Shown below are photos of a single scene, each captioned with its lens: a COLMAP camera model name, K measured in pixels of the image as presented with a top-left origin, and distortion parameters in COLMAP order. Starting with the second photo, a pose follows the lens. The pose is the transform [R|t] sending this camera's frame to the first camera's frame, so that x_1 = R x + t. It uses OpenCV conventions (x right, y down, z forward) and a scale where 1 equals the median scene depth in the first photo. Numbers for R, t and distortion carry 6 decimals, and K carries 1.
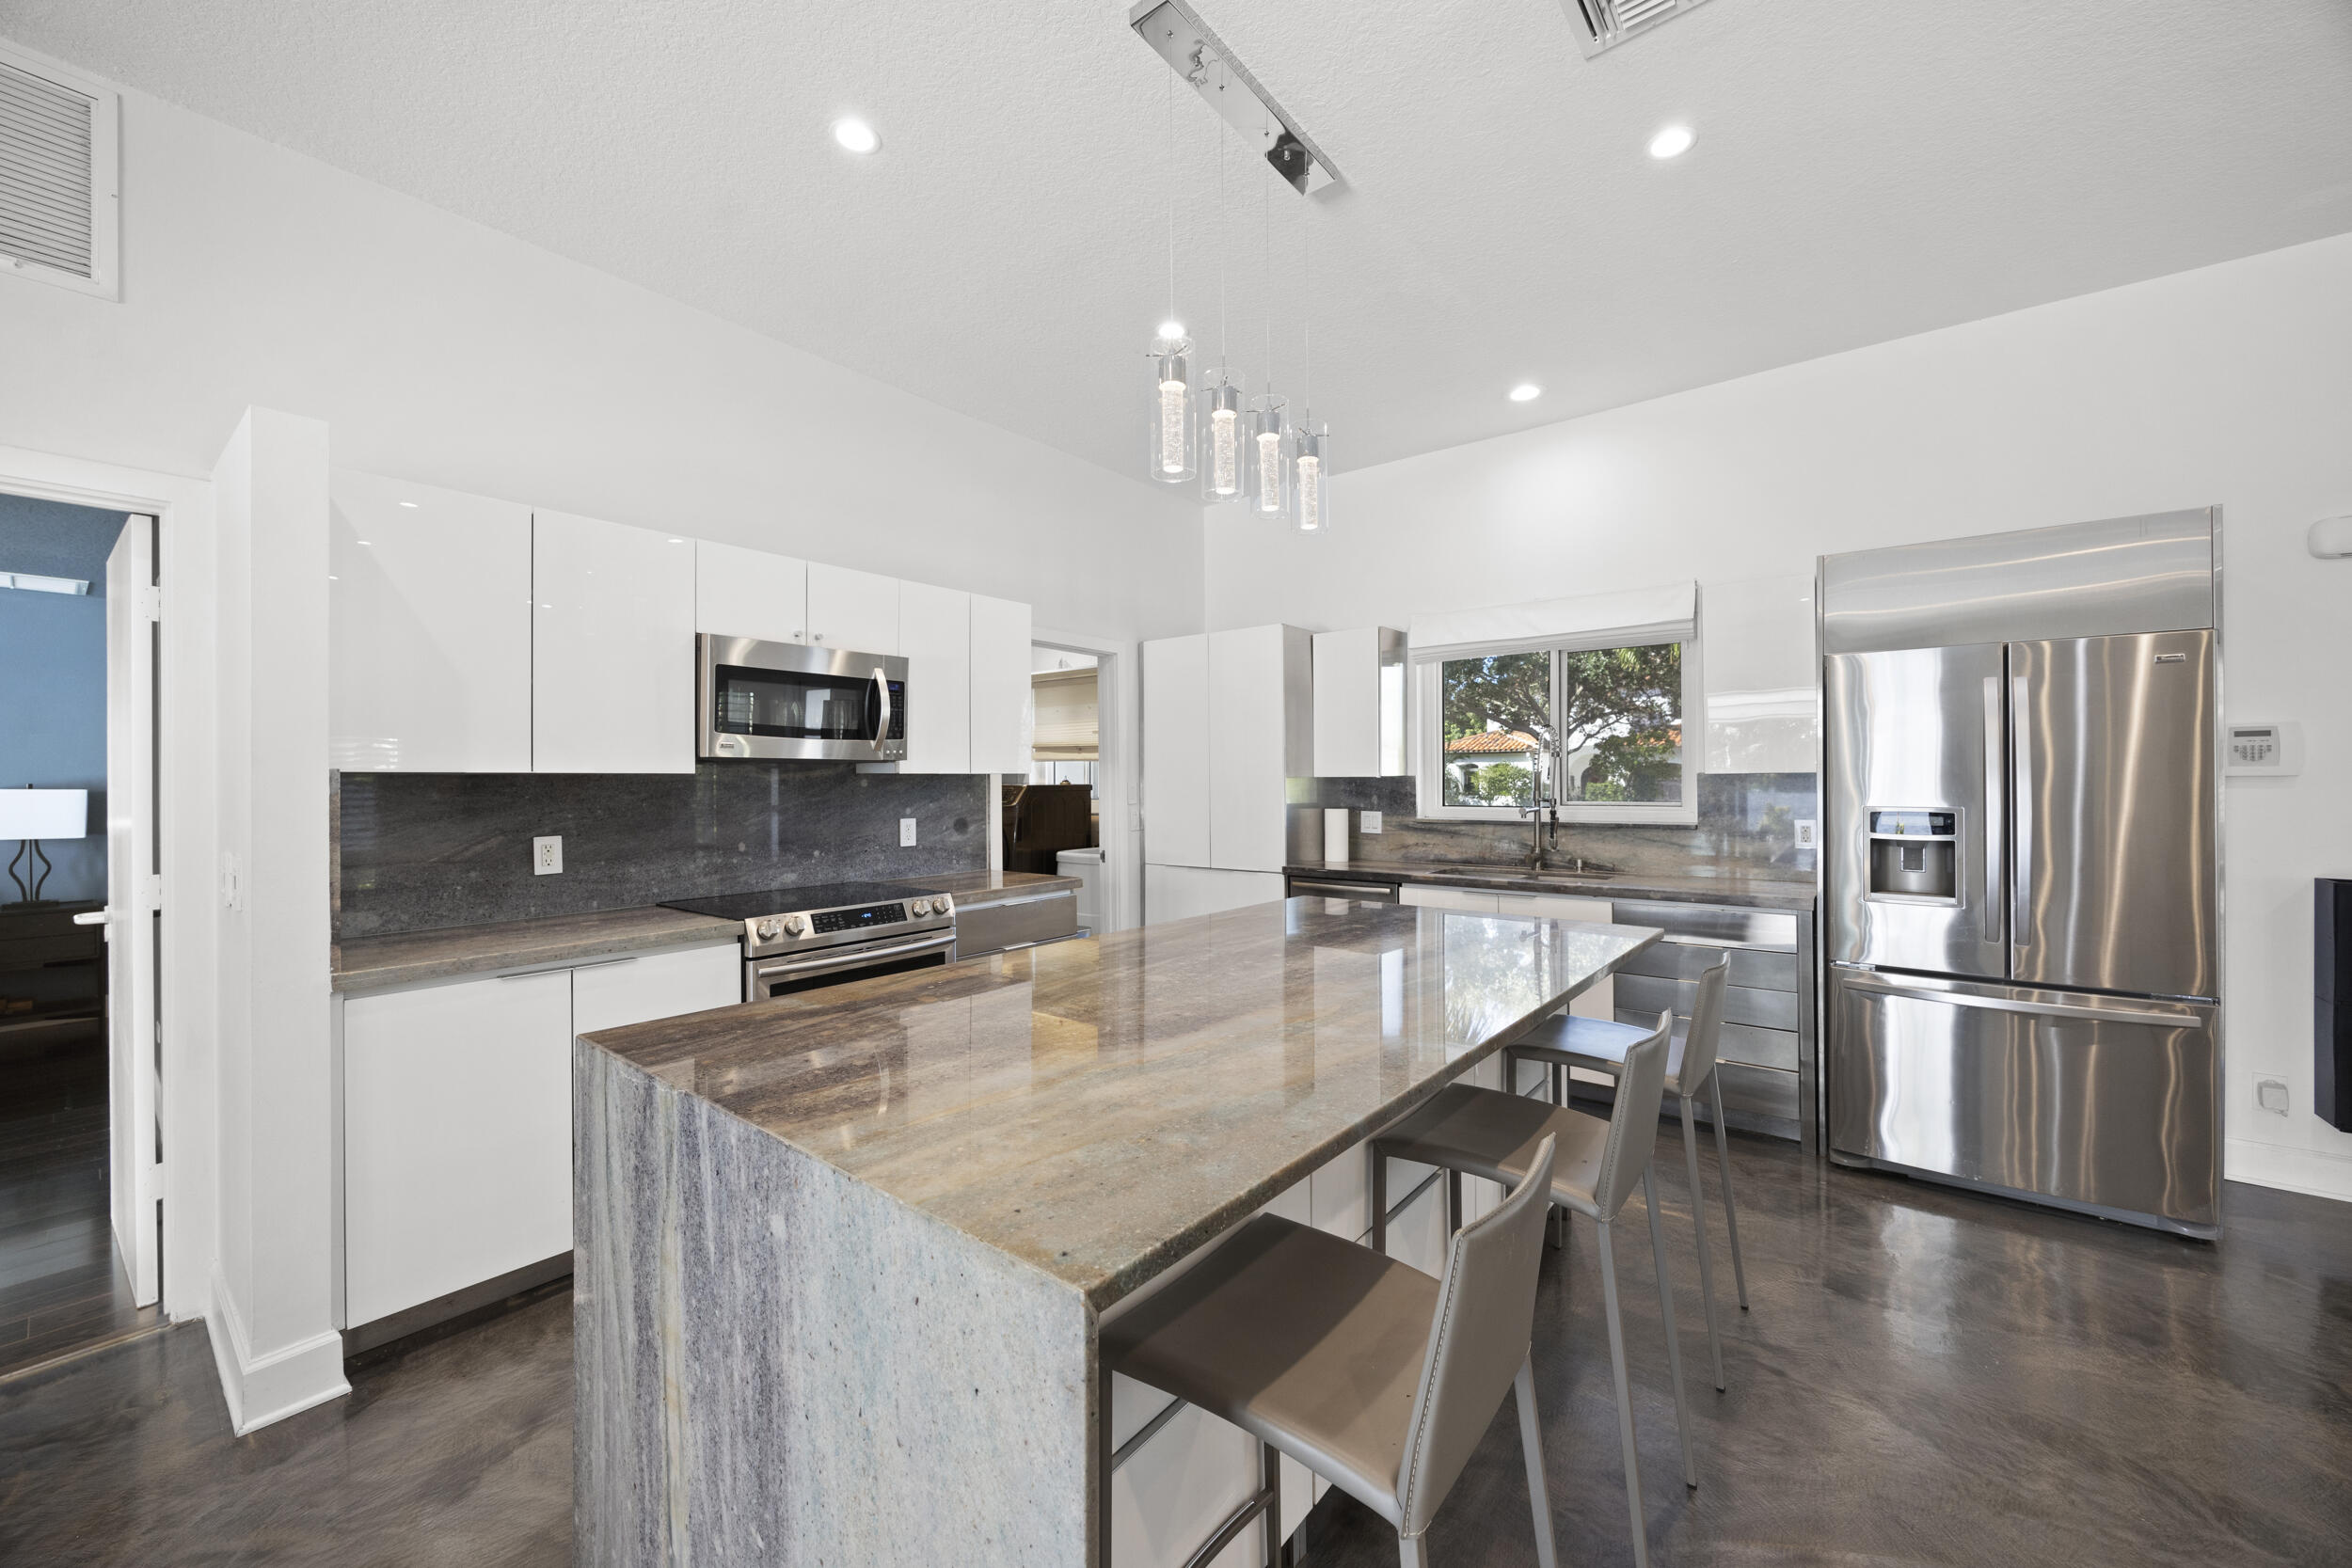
lens RADIAL K [[892.3, 0, 1185.6], [0, 892.3, 786.5], [0, 0, 1]] dist [-0.005694, 0.000757]
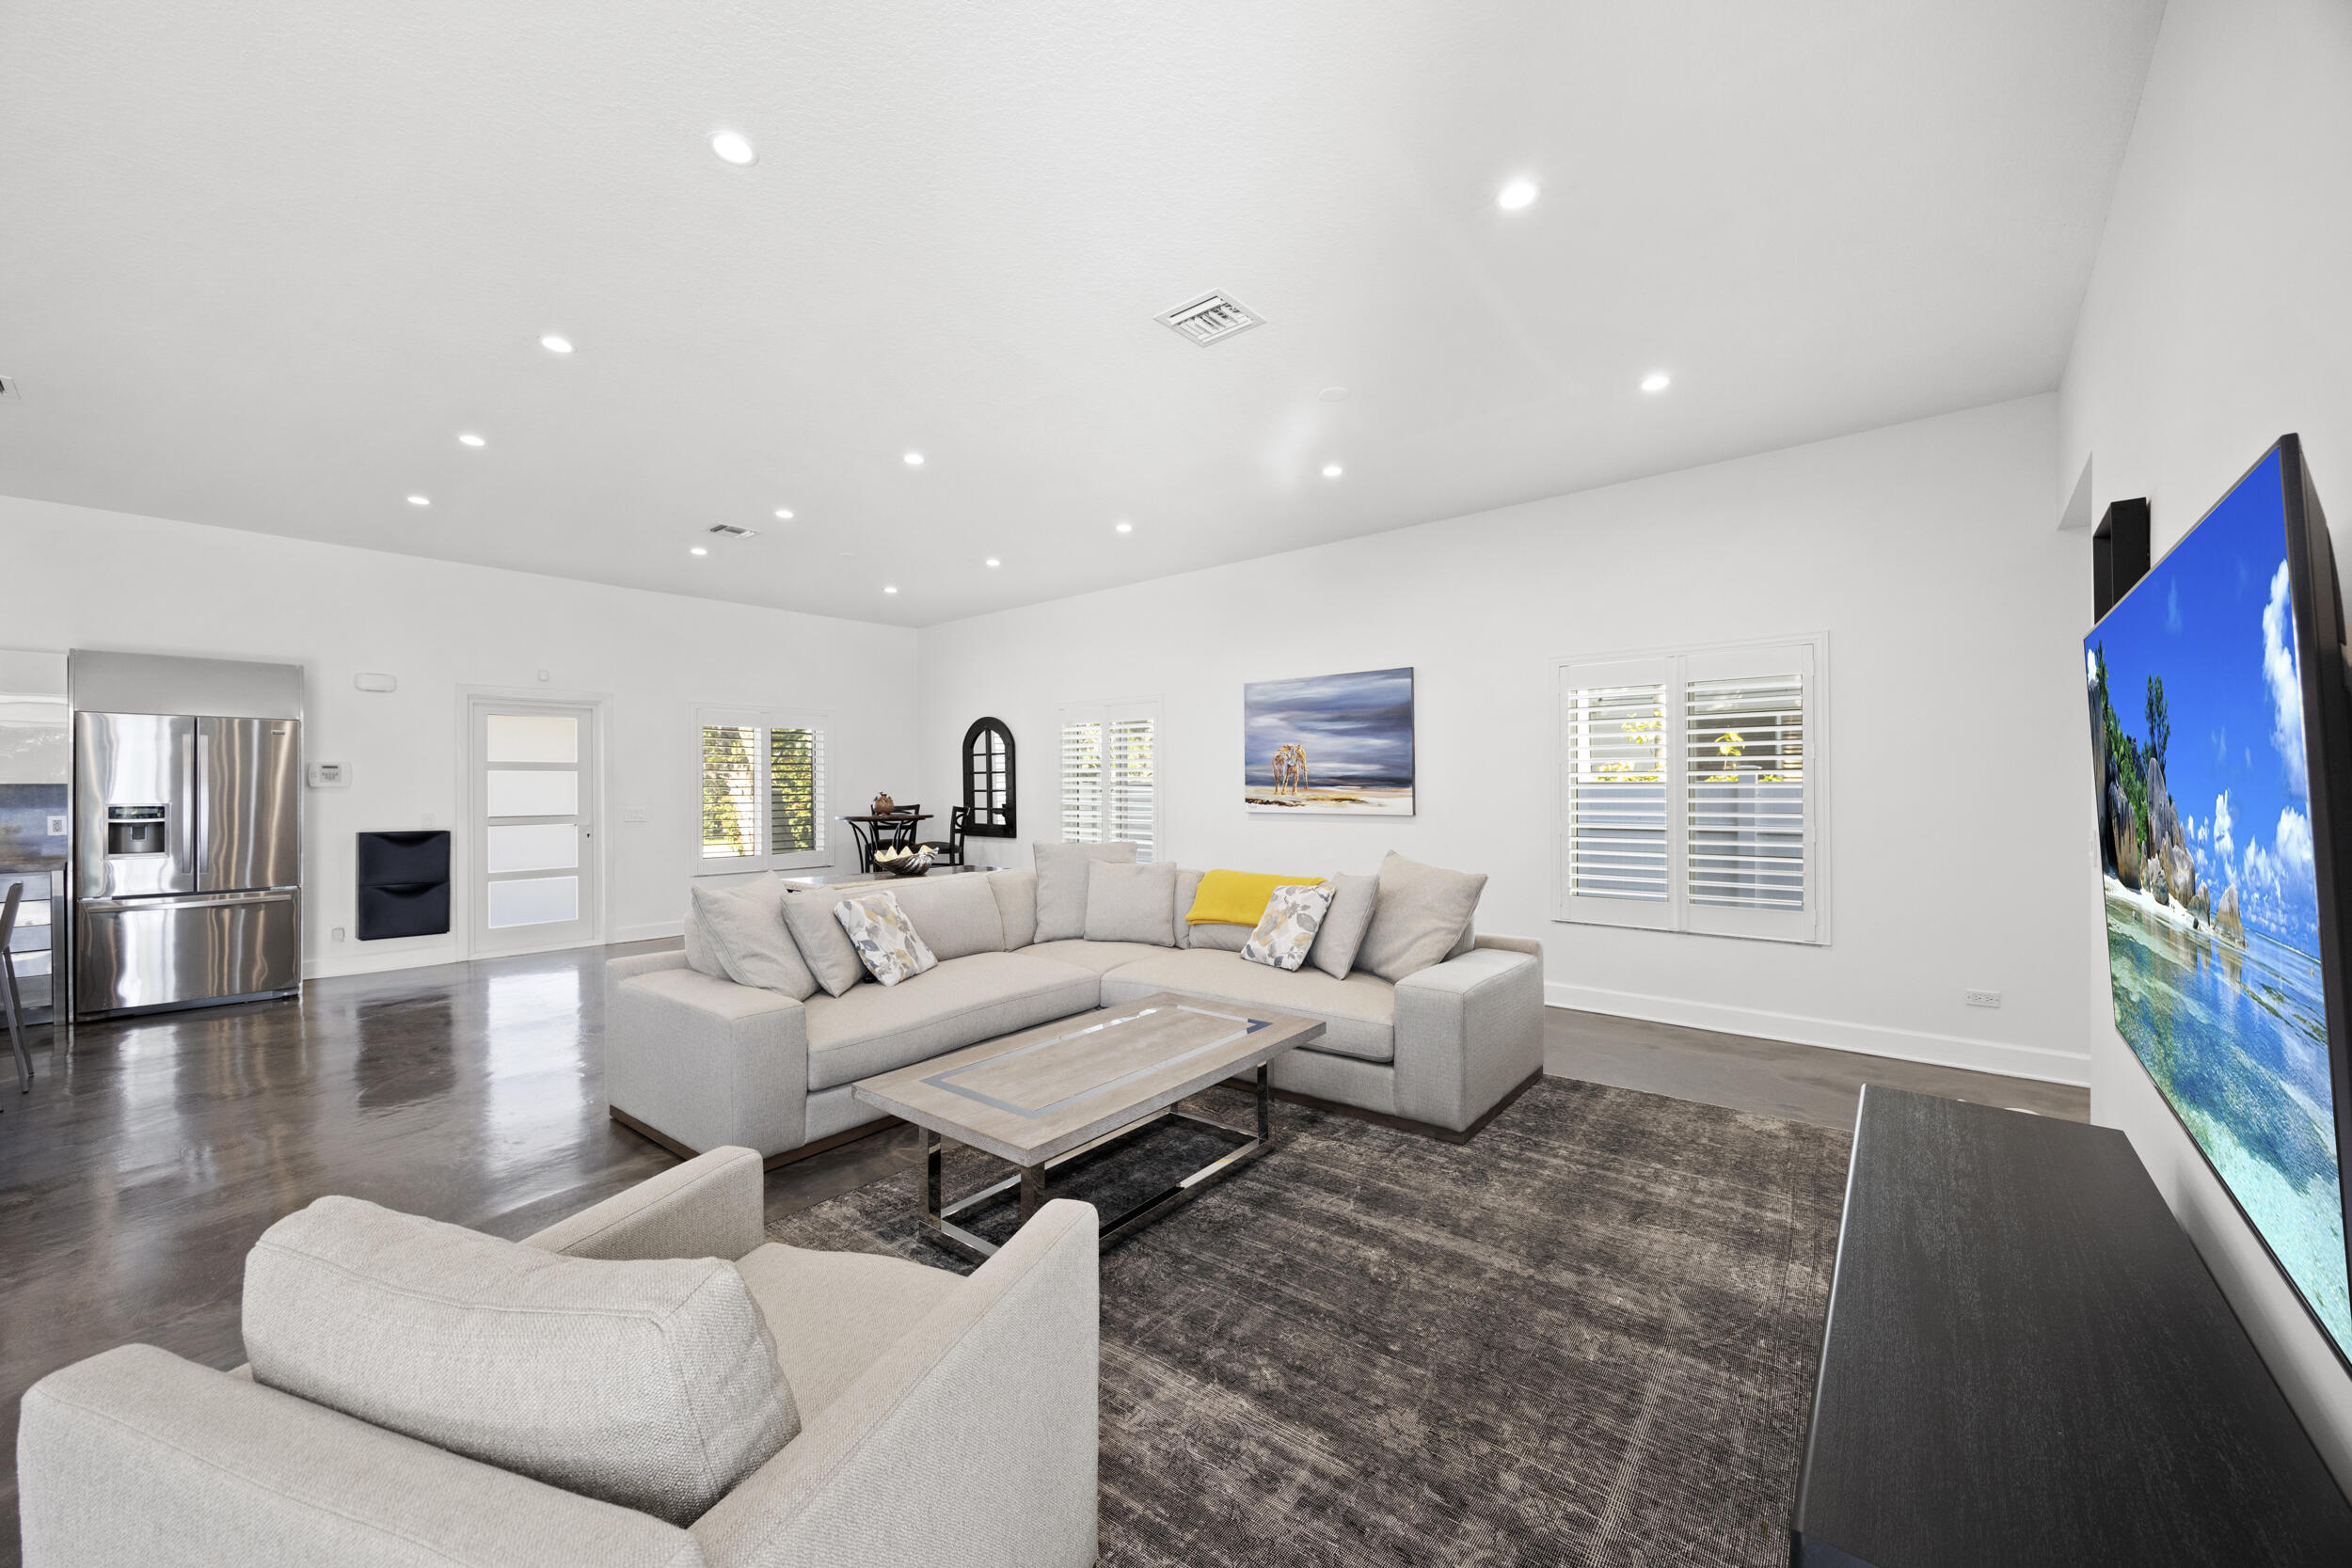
lens RADIAL K [[892.3, 0, 1173.9], [0, 892.3, 791.9], [0, 0, 1]] dist [-0.005694, 0.000757]
pose [[0.055022, -0.003038, 0.998481, -0.737286], [0.010542, 0.999941, 0.002461, 0.015205], [-0.998429, 0.010391, 0.055051, -1.024529]]
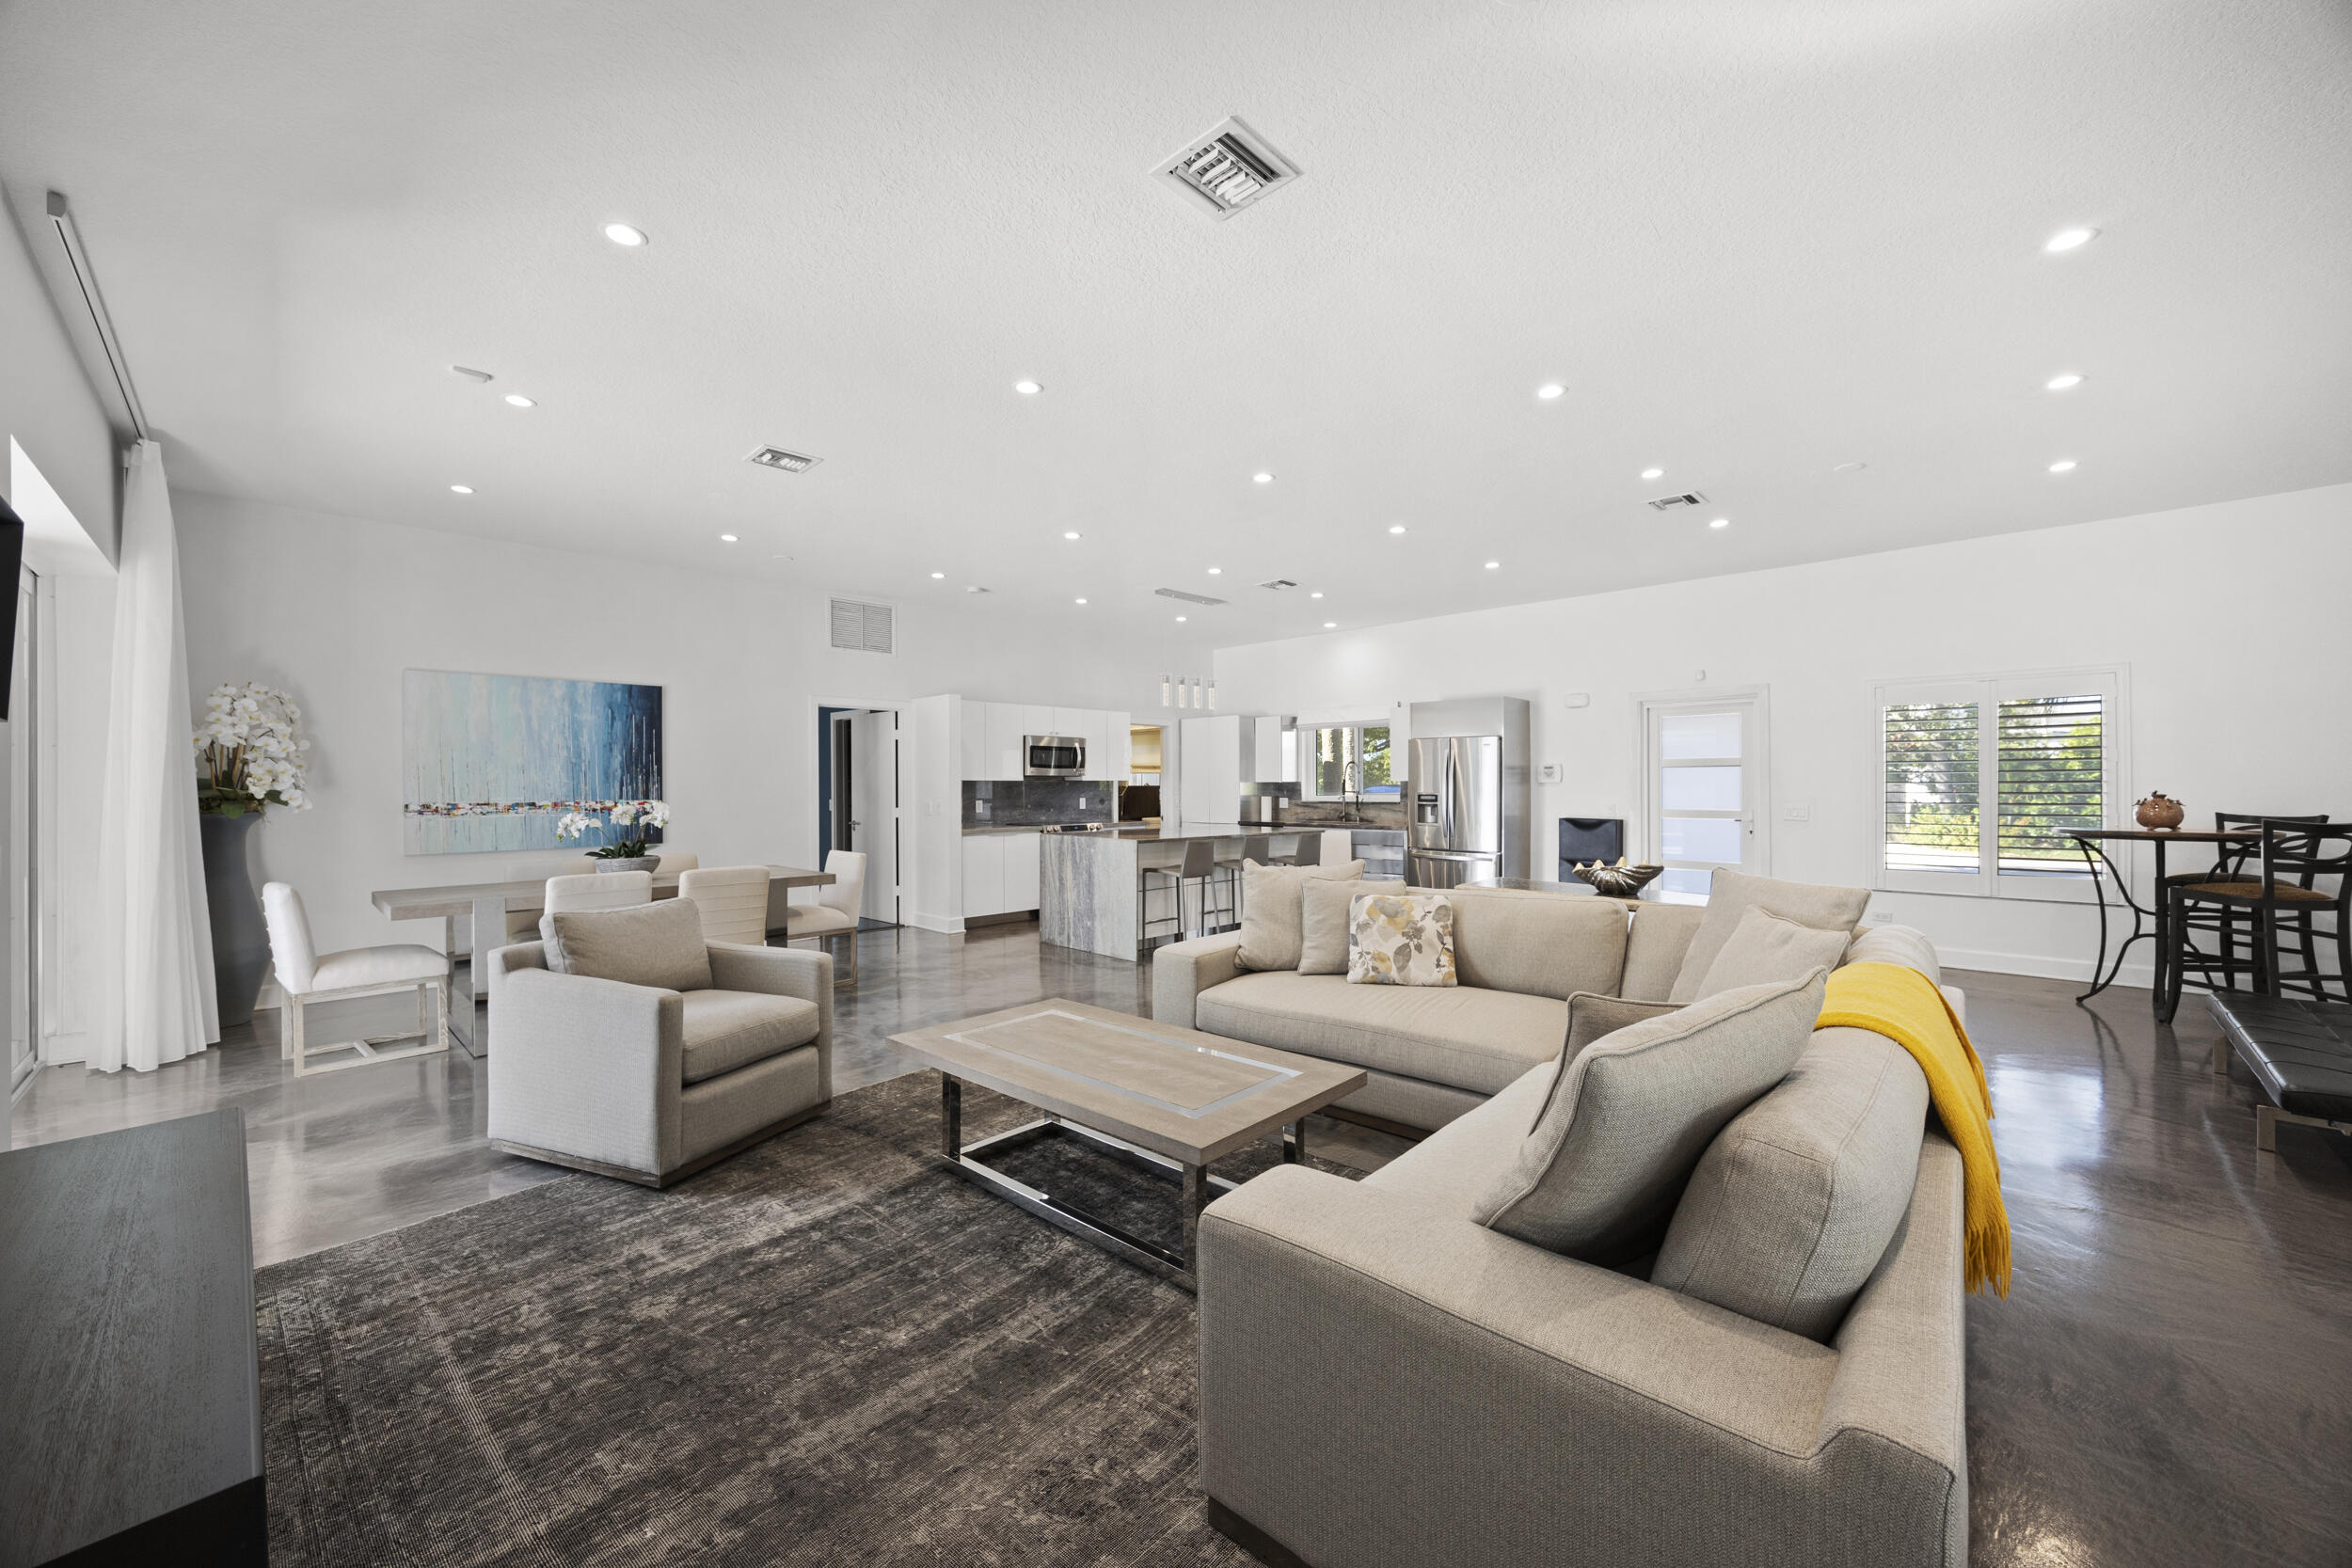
lens RADIAL K [[892.3, 0, 1178.6], [0, 892.3, 783.5], [0, 0, 1]] dist [-0.005694, 0.000757]
pose [[0.993386, 0.001790, -0.114807, 0.299553], [-0.002751, 0.999962, -0.008214, 0.016954], [0.114788, 0.008476, 0.993354, -1.766069]]
